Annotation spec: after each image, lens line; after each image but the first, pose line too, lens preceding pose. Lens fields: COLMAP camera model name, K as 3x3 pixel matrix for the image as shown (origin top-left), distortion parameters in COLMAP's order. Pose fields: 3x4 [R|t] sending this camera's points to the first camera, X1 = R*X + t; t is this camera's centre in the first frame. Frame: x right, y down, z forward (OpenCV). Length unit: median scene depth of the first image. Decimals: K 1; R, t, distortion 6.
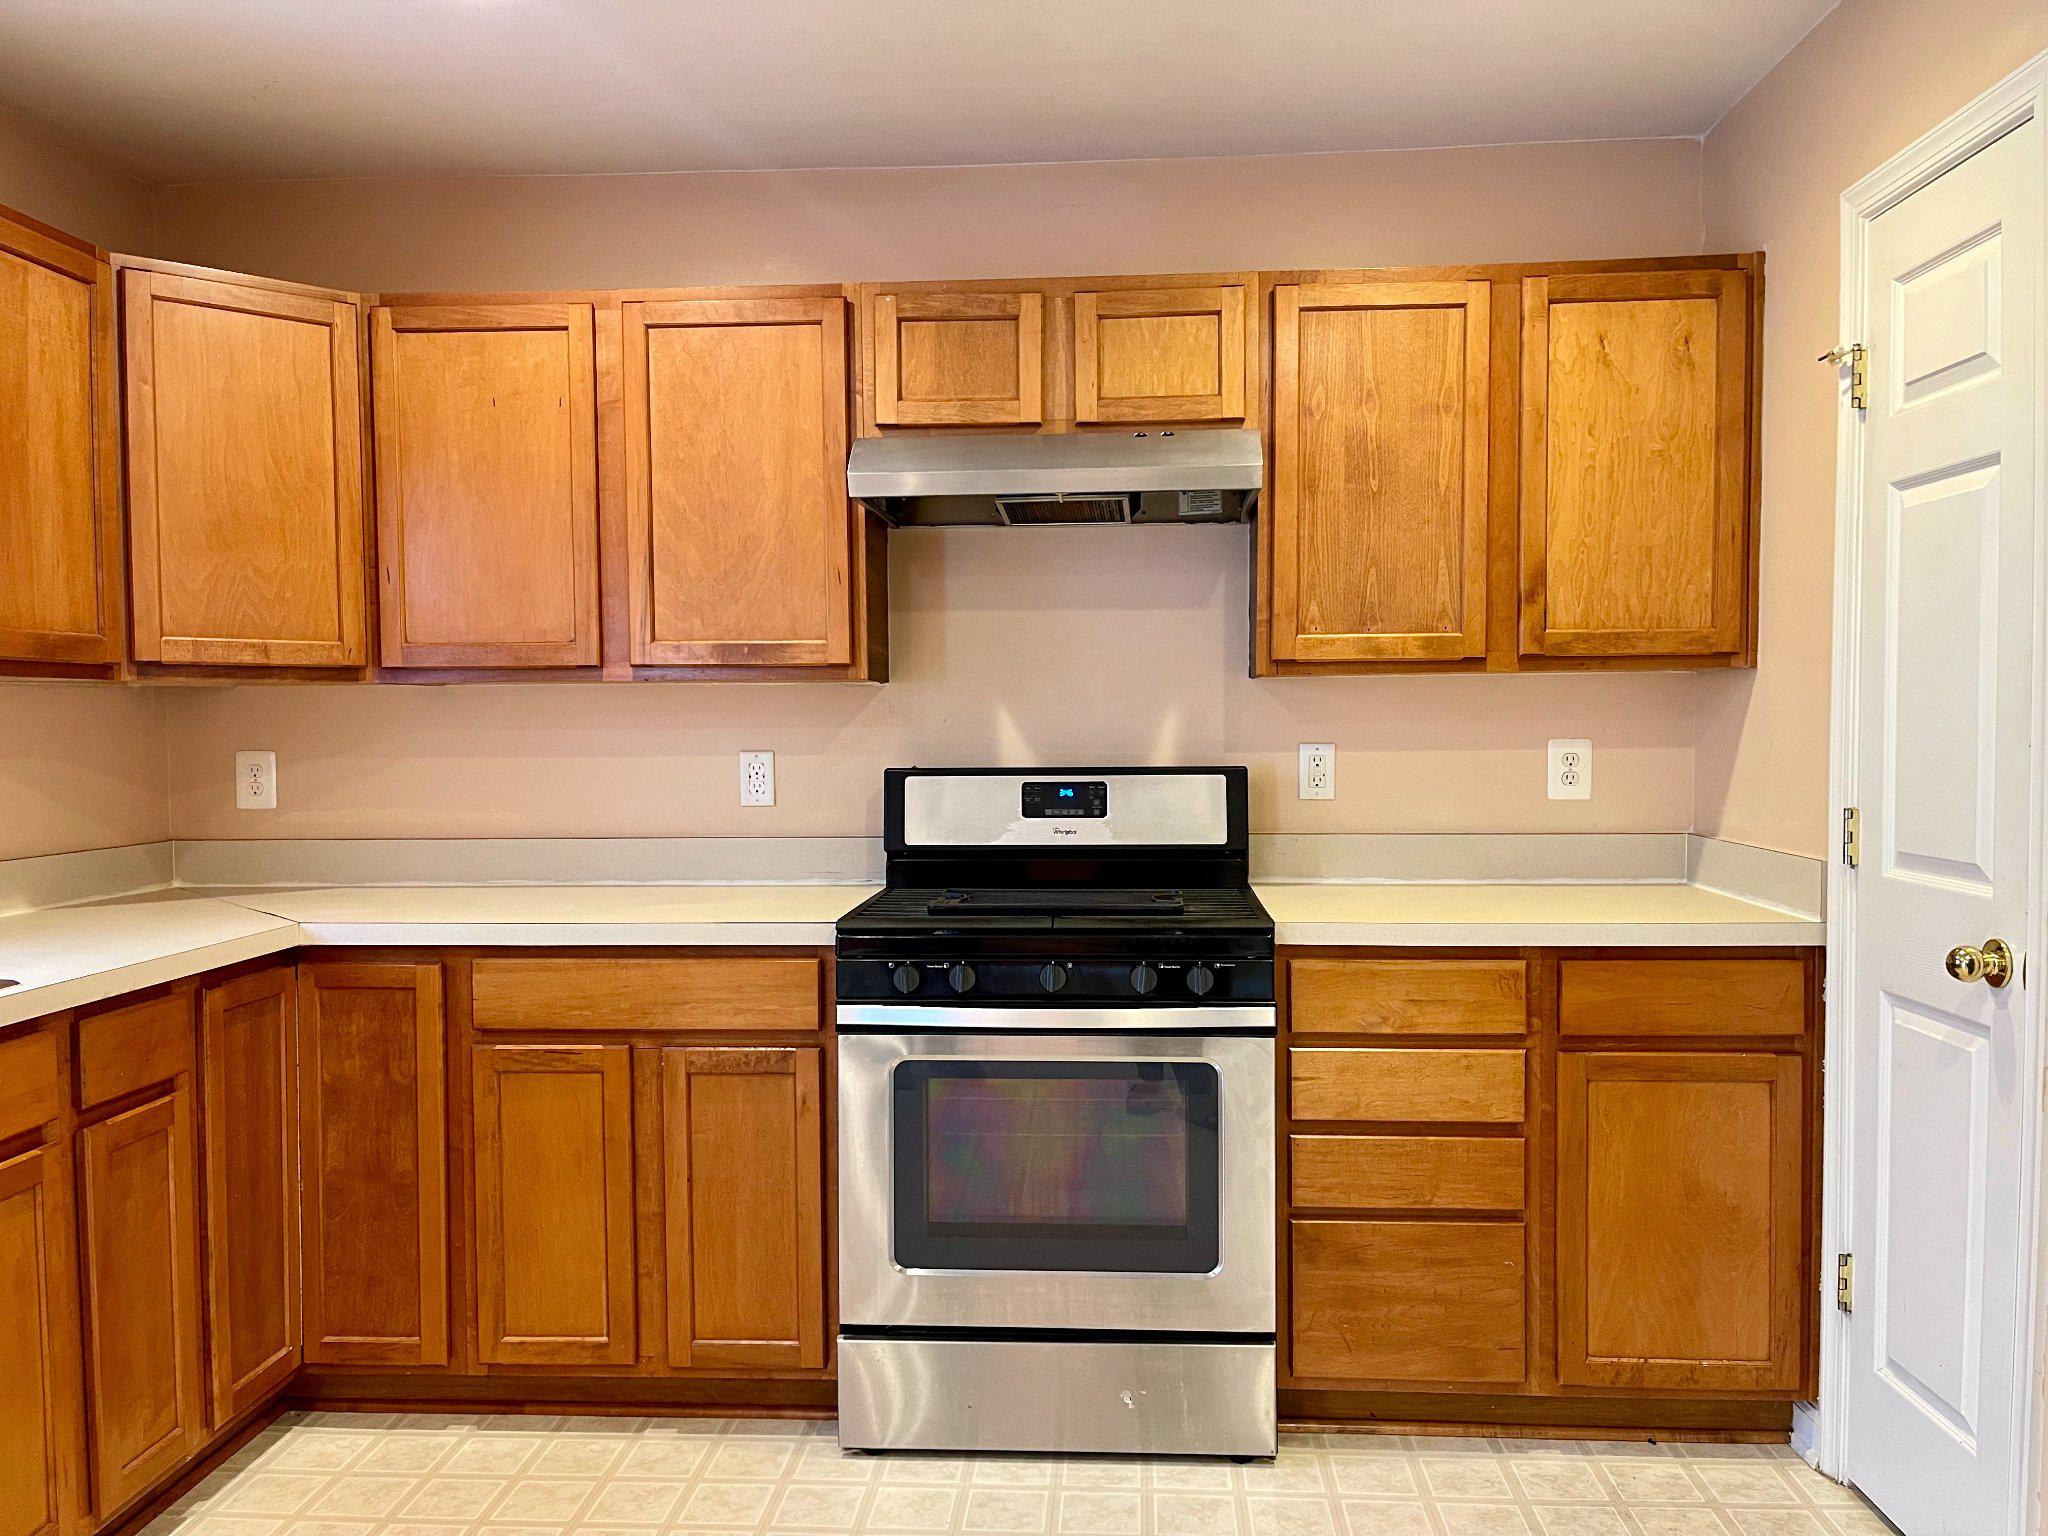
lens RADIAL K [[1543.6, 0, 1031.3], [0, 1543.6, 785.6], [0, 0, 1]] dist [0.052678, -0.049612]
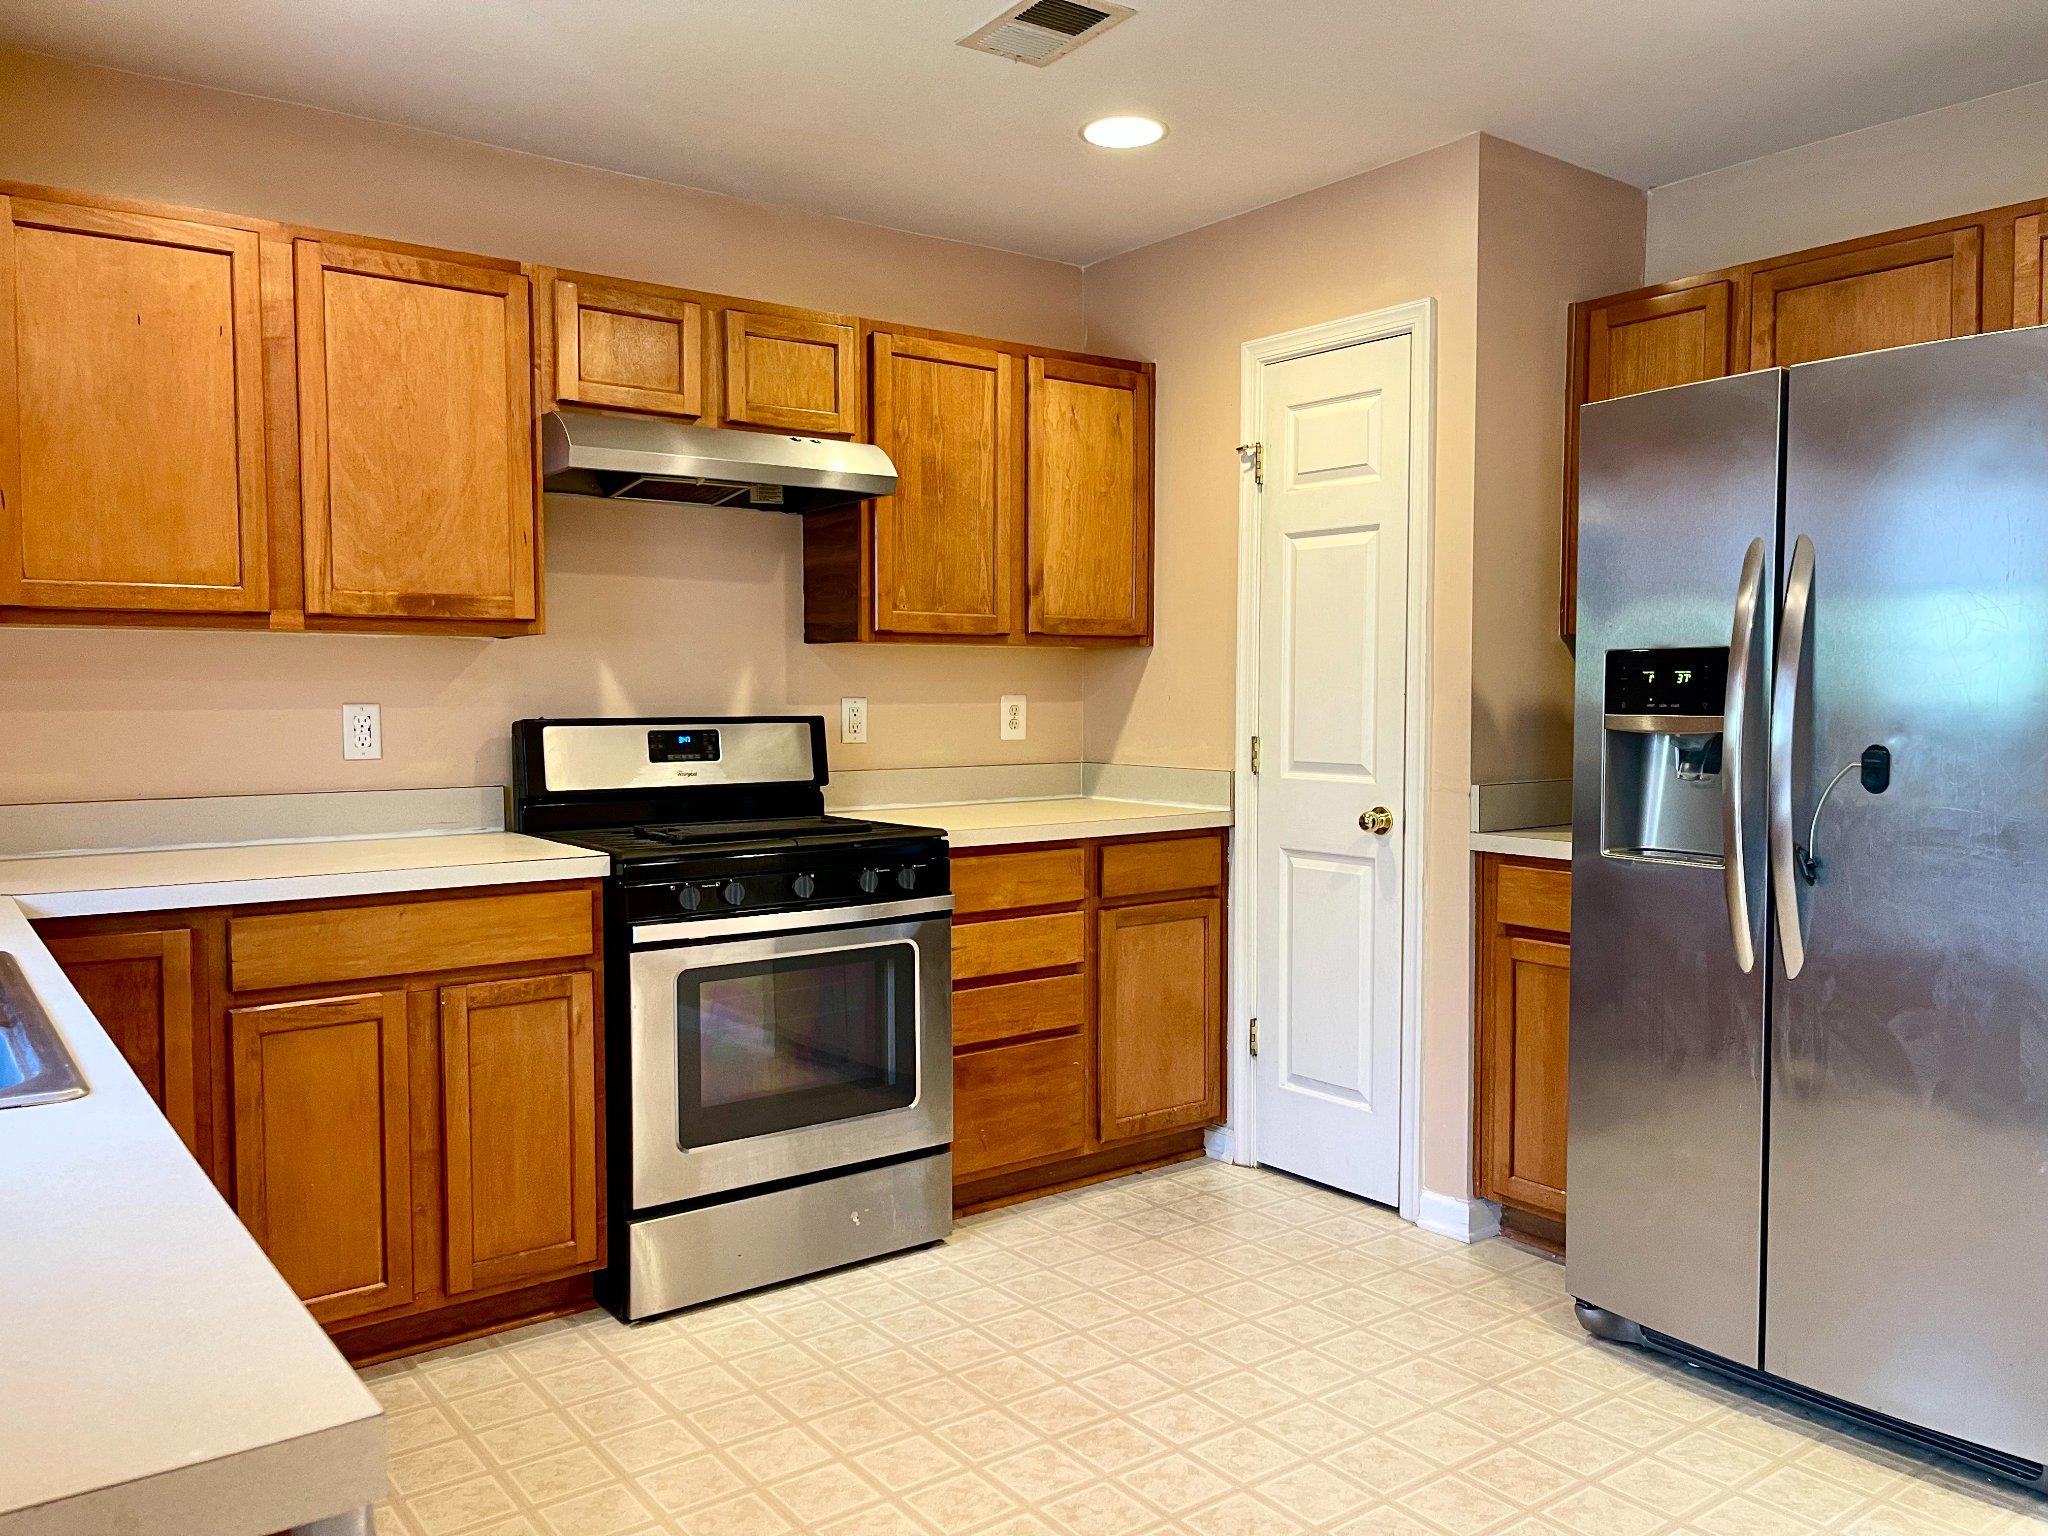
lens RADIAL K [[1543.6, 0, 1019.6], [0, 1543.6, 774.4], [0, 0, 1]] dist [0.052678, -0.049612]
pose [[0.763391, -0.029655, 0.645255, -0.586591], [0.023090, 0.999560, 0.018621, 0.016137], [-0.645524, 0.000684, 0.763740, -0.035925]]
